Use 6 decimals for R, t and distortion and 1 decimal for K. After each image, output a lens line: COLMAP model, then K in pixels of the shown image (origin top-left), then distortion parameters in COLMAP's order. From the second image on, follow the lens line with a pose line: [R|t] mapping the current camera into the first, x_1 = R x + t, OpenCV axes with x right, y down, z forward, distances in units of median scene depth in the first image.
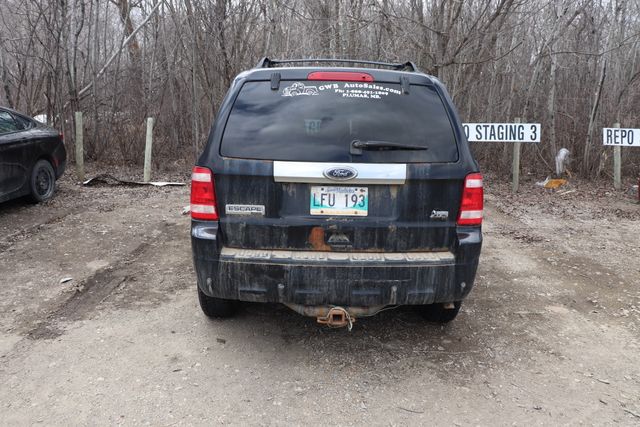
lens RADIAL K [[533.1, 0, 320.0], [0, 533.1, 213.5], [0, 0, 1]] dist [-0.183889, 0.172684]
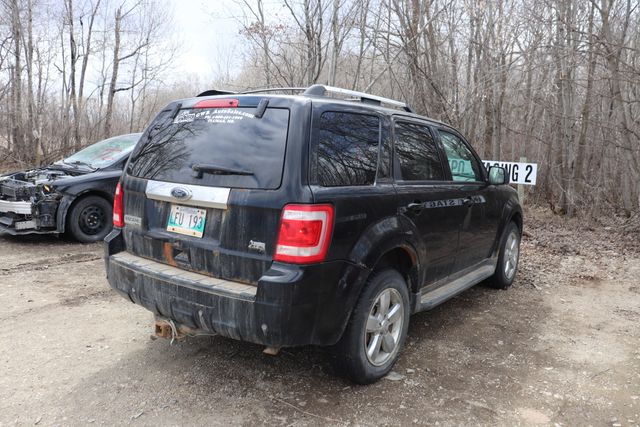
lens RADIAL K [[533.1, 0, 320.0], [0, 533.1, 213.5], [0, 0, 1]] dist [-0.183889, 0.172684]
pose [[0.815761, 0.087285, -0.571765, 0.841350], [-0.138520, 0.989262, -0.046614, -0.025631], [0.561557, 0.117227, 0.819092, 0.298099]]
